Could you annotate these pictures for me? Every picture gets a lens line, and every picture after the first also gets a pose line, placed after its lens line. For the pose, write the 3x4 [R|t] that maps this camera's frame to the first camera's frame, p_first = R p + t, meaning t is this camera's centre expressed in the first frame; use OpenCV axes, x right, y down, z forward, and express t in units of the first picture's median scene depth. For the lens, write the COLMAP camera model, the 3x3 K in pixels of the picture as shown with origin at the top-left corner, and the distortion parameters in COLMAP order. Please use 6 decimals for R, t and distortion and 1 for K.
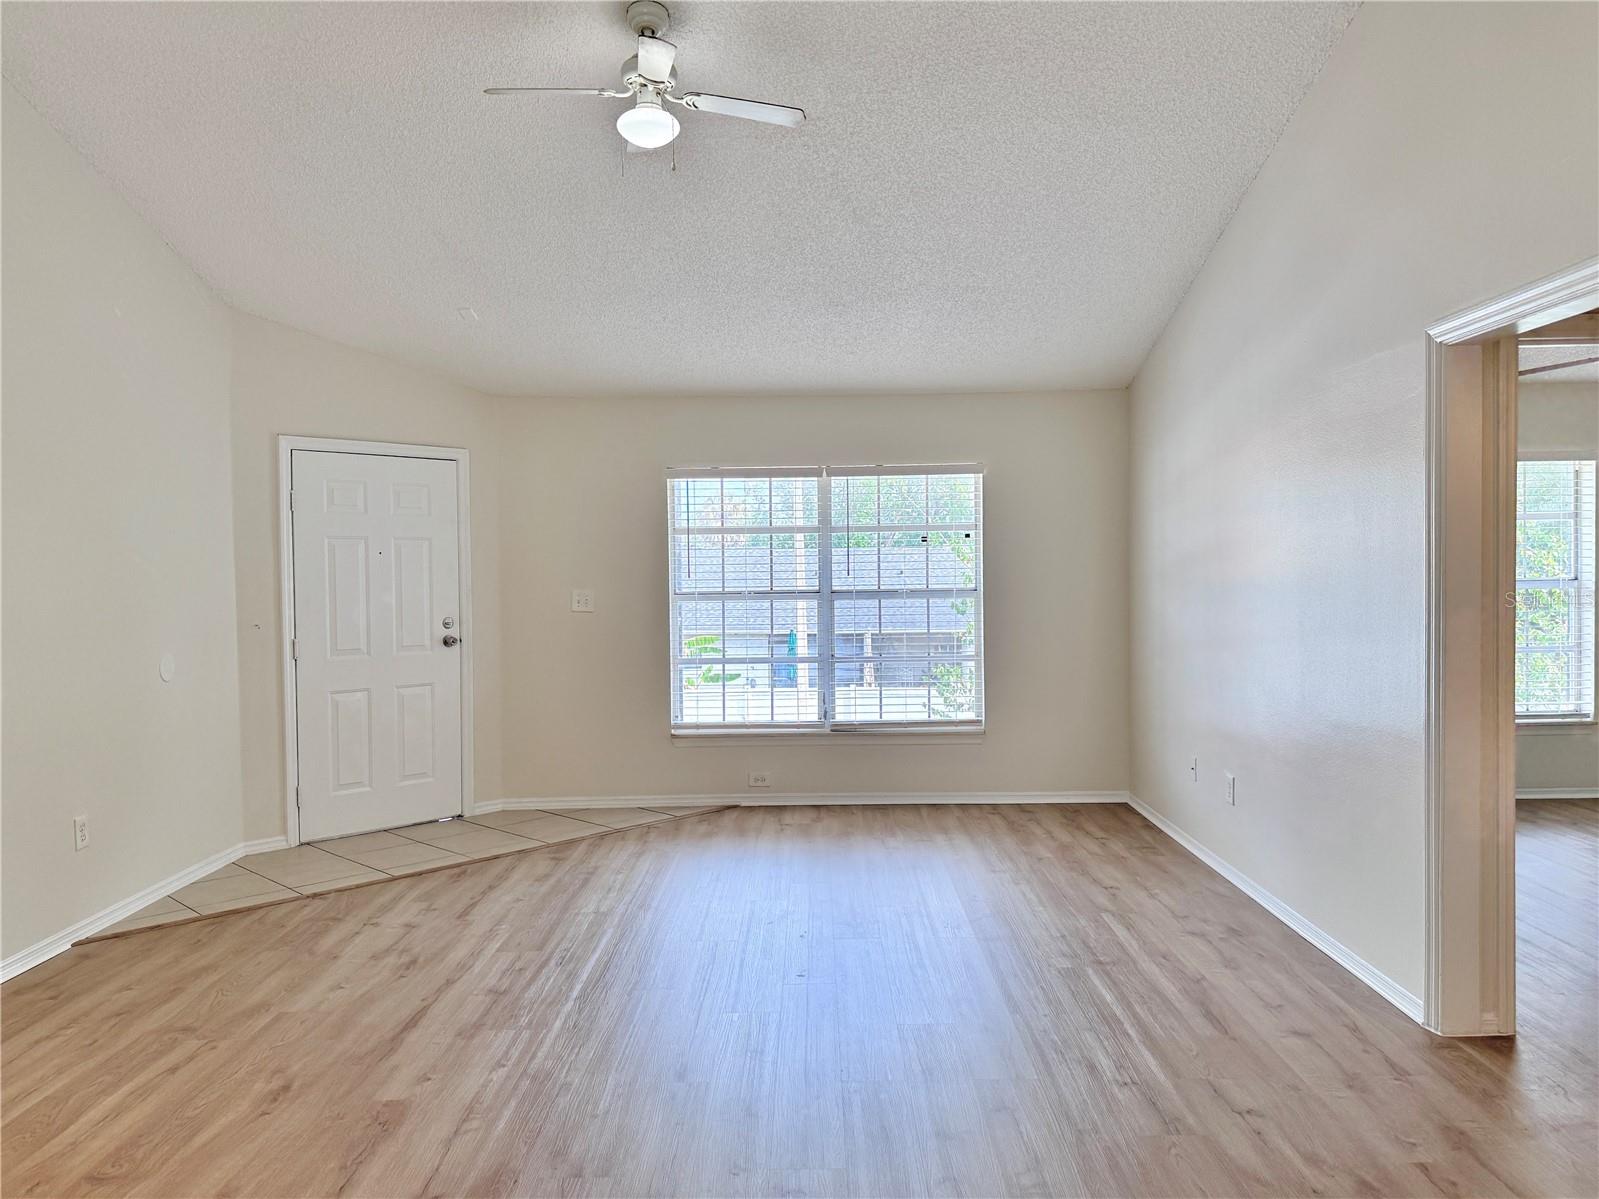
lens RADIAL K [[1180.7, 0, 804.1], [0, 1180.7, 594.7], [0, 0, 1]] dist [0.085636, -0.111709]
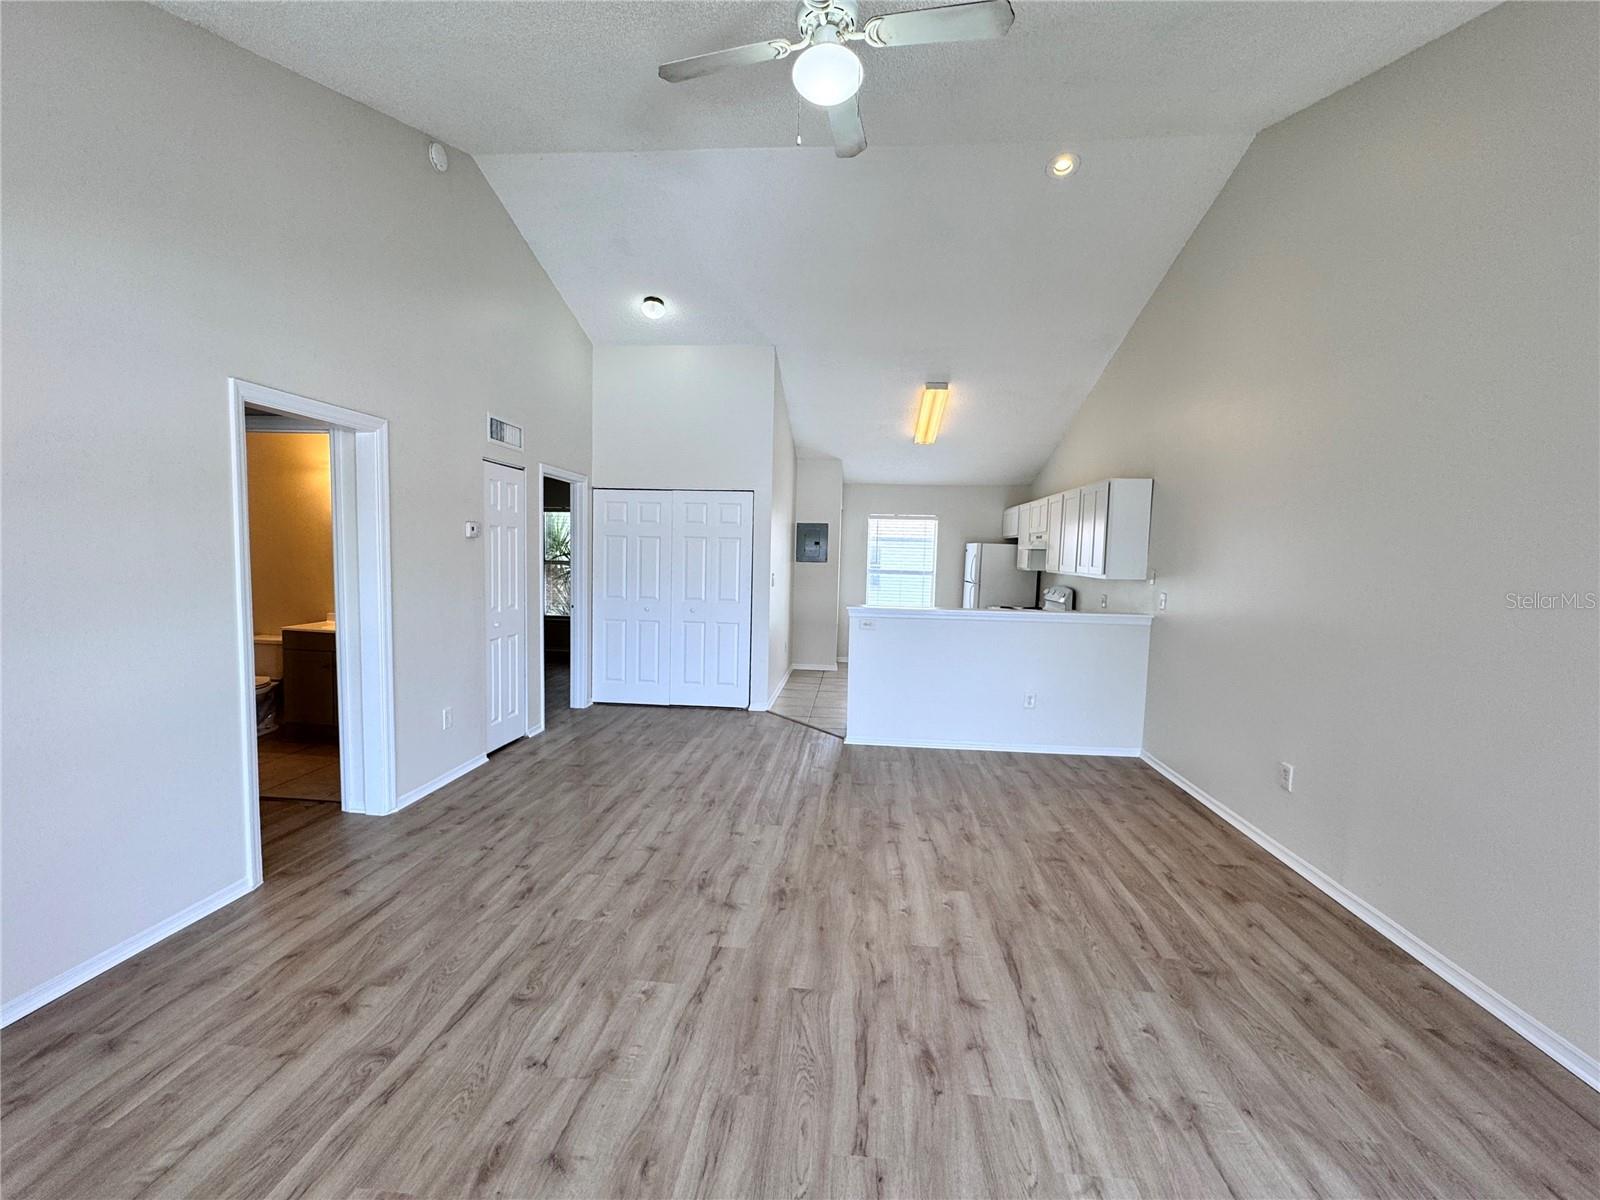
lens RADIAL K [[717.1, 0, 797.0], [0, 717.1, 613.4], [0, 0, 1]] dist [-0.002039, 0.000390]
pose [[-0.996249, -0.020780, 0.083996, -0.127527], [-0.011866, 0.994373, 0.105265, -0.039531], [-0.085711, 0.103874, -0.990890, 1.248958]]
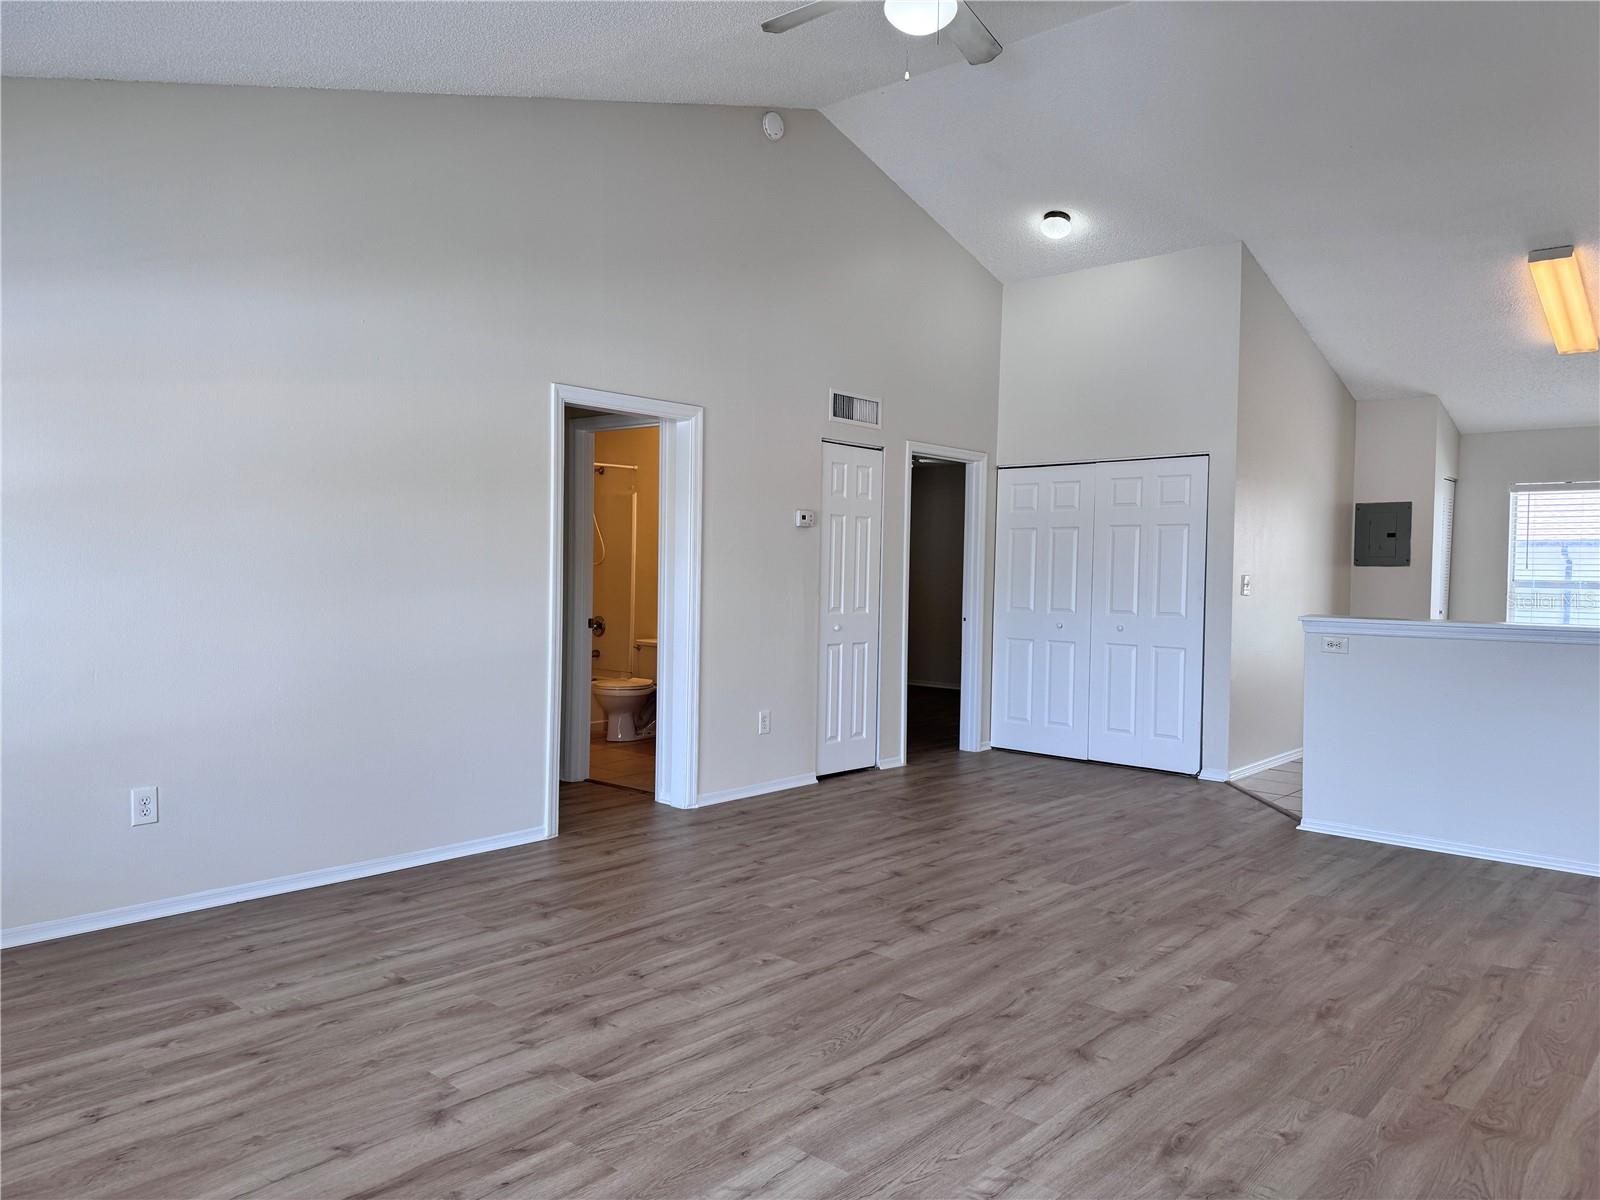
lens RADIAL K [[1115.1, 0, 806.7], [0, 1115.1, 596.4], [0, 0, 1]] dist [0.097705, -0.117987]
pose [[-0.752810, -0.015713, 0.658050, -0.486207], [0.007958, 0.999425, 0.032968, 0.003080], [-0.658190, 0.030056, -0.752252, 1.334195]]
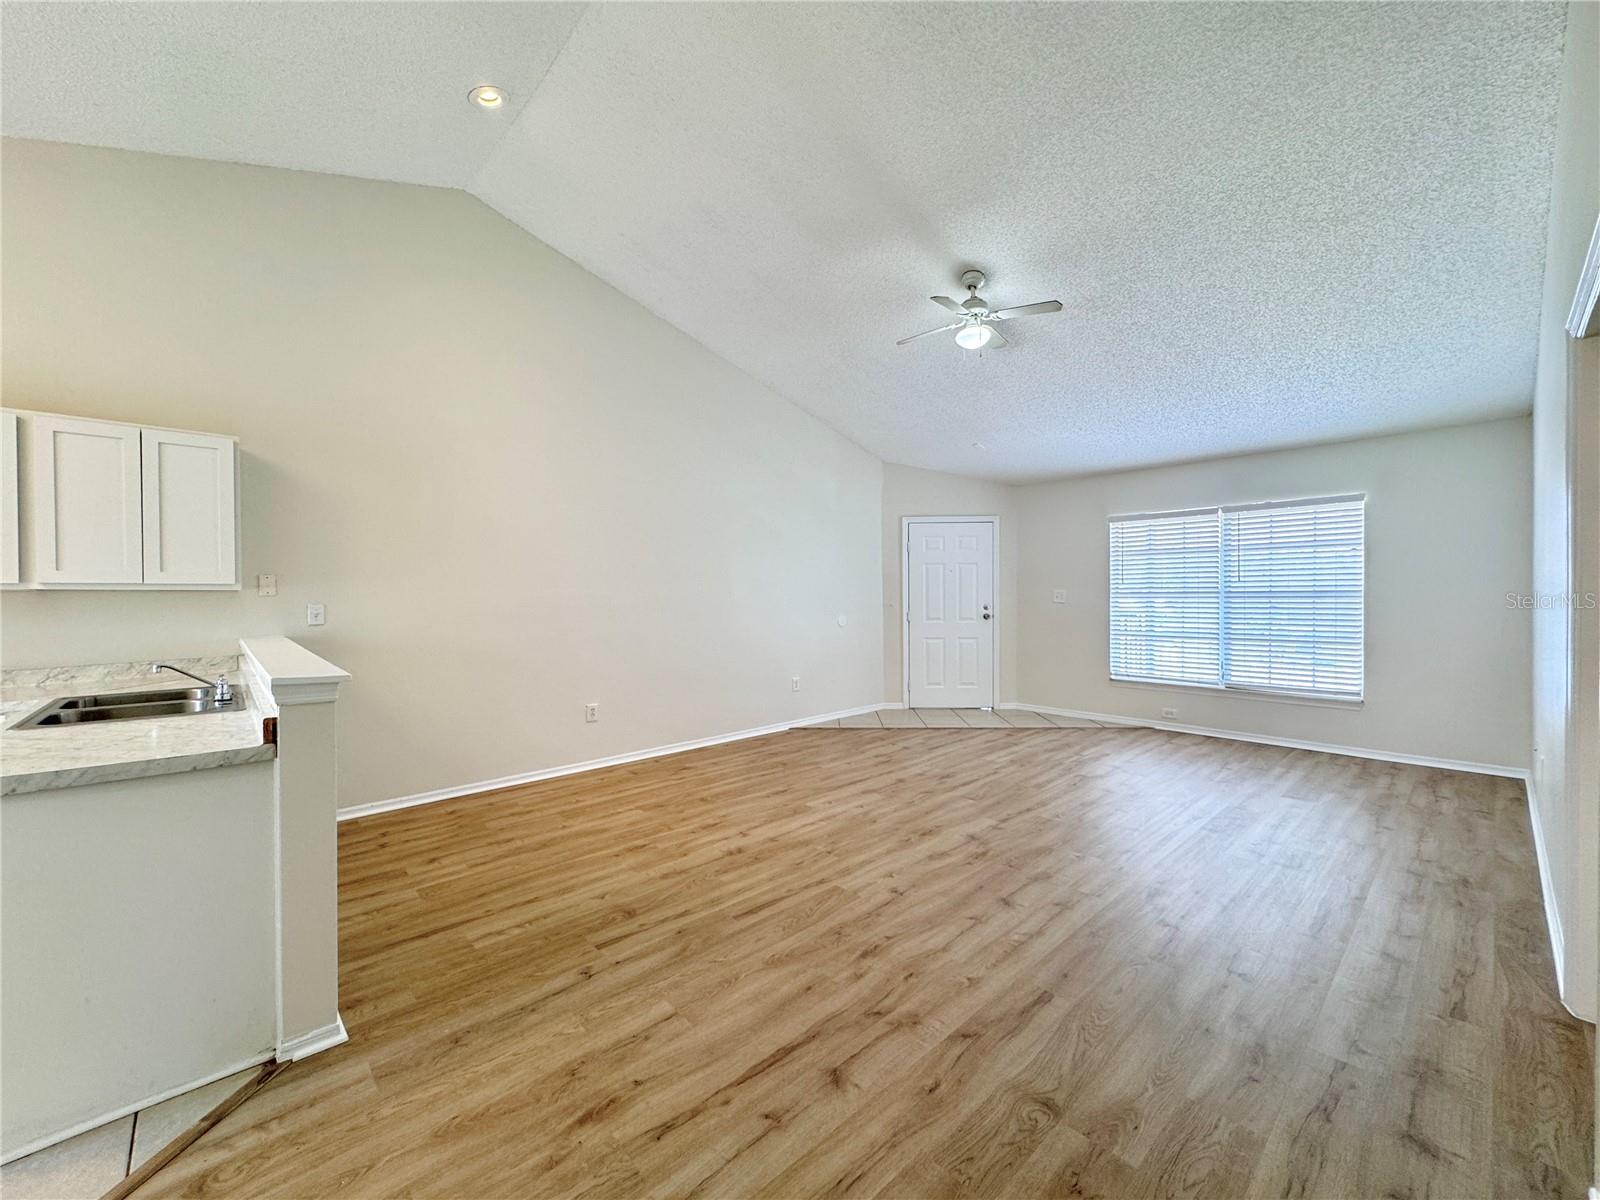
lens RADIAL K [[637.6, 0, 798.6], [0, 637.6, 597.6], [0, 0, 1]] dist [-0.000205, -0.000006]
pose [[0.678841, 0.012838, -0.734173, 0.336345], [-0.016120, 0.999867, 0.002579, 0.014510], [0.734108, 0.010084, 0.678958, 0.099868]]
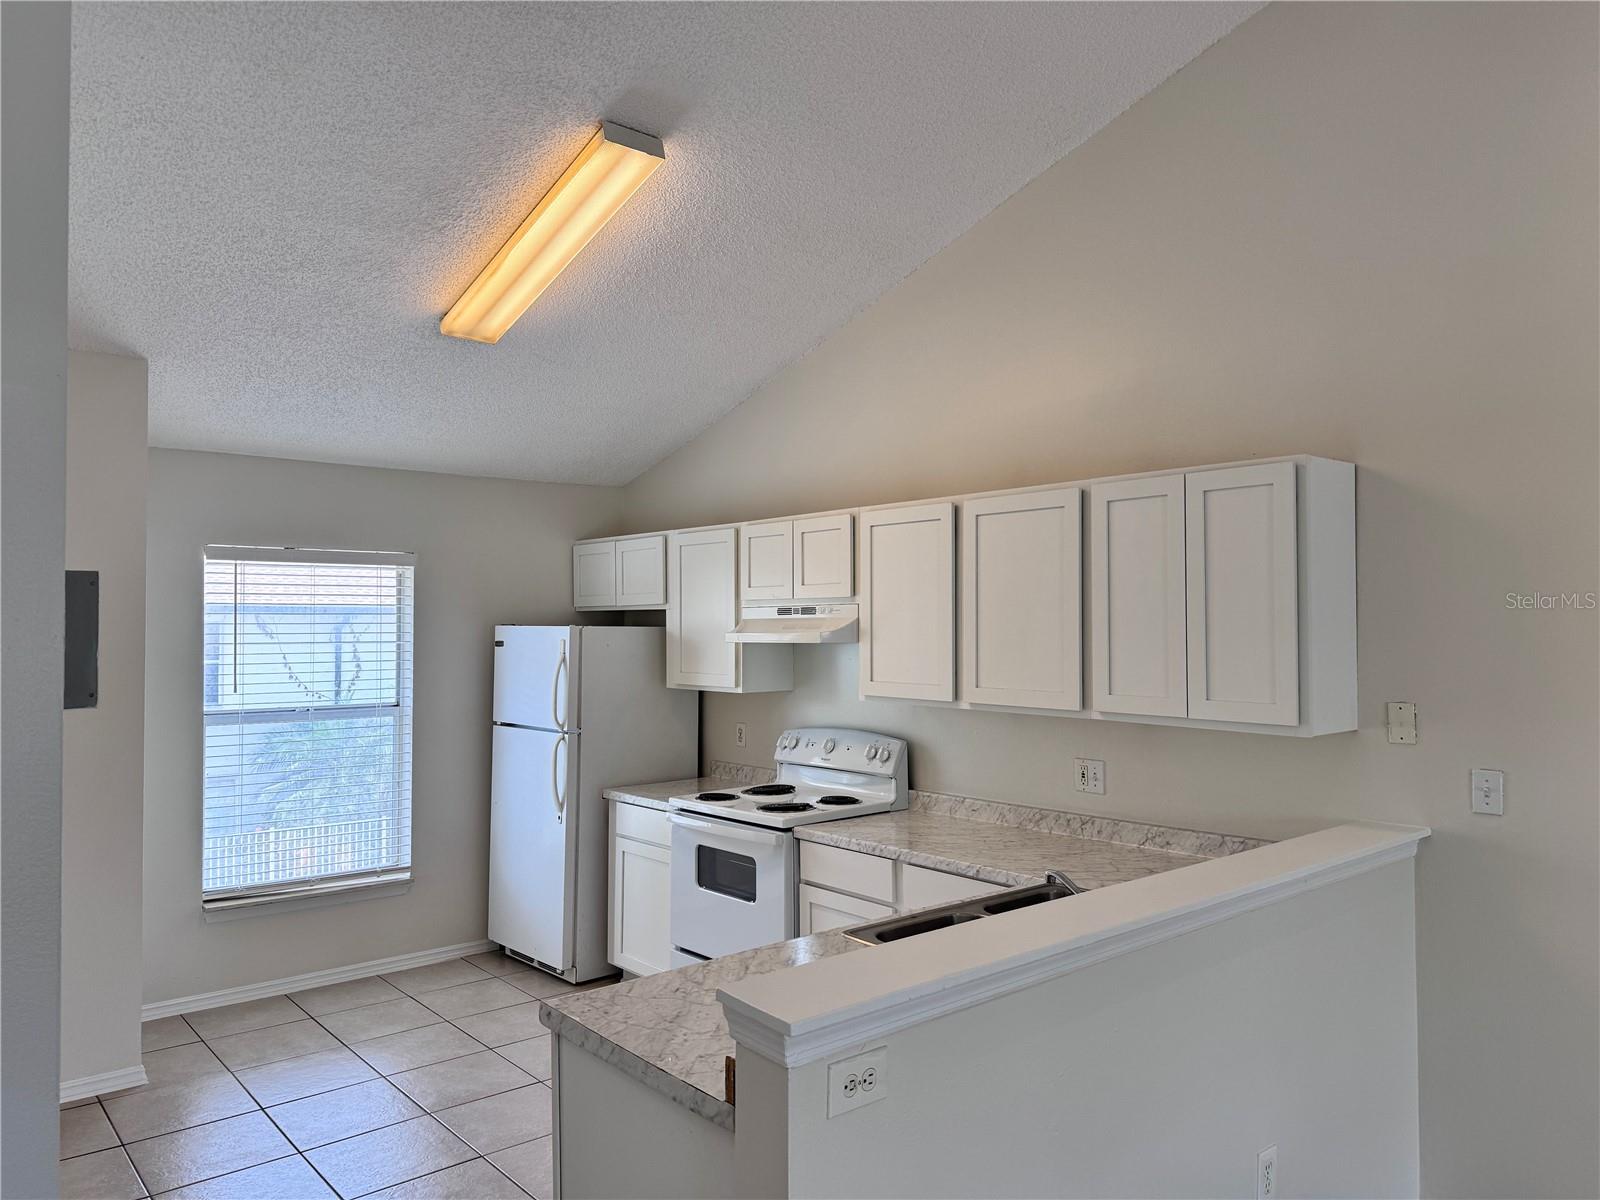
lens RADIAL K [[1118.0, 0, 827.5], [0, 1118.0, 606.0], [0, 0, 1]] dist [0.109201, -0.194466]
pose [[-0.751304, -0.000196, -0.659956, 0.087443], [-0.002809, 0.999992, 0.002901, -0.053162], [0.659950, 0.004033, -0.751299, 0.406787]]
